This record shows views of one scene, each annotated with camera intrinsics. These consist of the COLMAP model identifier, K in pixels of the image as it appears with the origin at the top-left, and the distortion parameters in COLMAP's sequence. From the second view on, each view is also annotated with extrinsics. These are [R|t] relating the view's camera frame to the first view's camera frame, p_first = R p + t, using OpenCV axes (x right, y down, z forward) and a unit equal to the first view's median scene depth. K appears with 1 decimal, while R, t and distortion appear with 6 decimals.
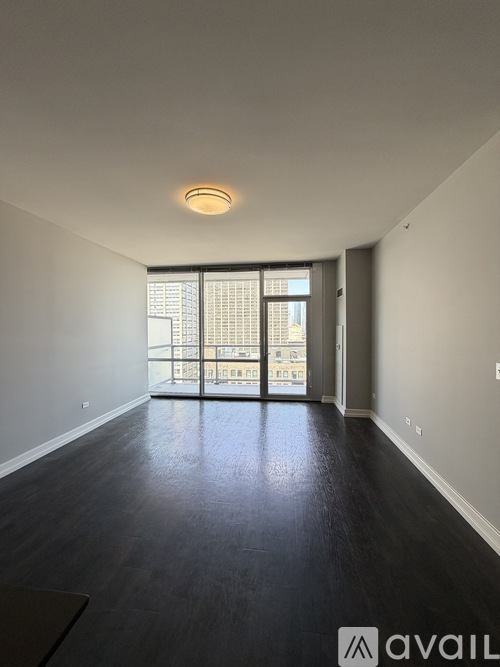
lens RADIAL K [[267.6, 0, 249.2], [0, 267.6, 333.1], [0, 0, 1]] dist [0.000069, -0.000074]
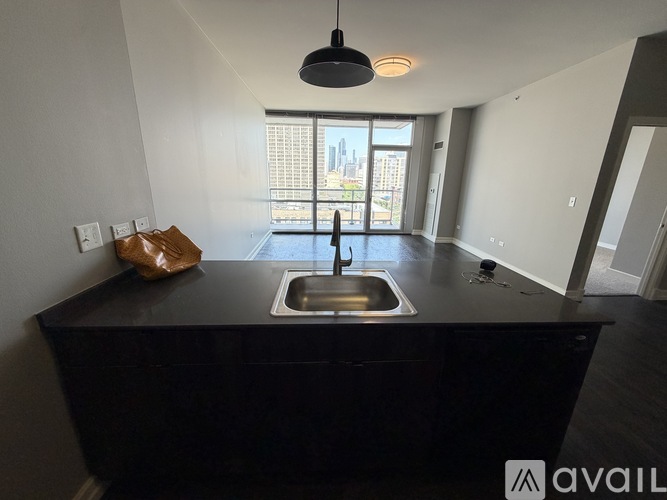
lens RADIAL K [[267.6, 0, 334.0], [0, 267.6, 250.5], [0, 0, 1]] dist [0.000069, -0.000074]
pose [[0.982219, -0.025449, 0.186005, -0.331237], [-0.023010, 0.966982, 0.253804, 0.012428], [-0.186322, -0.253571, 0.949203, -0.171490]]
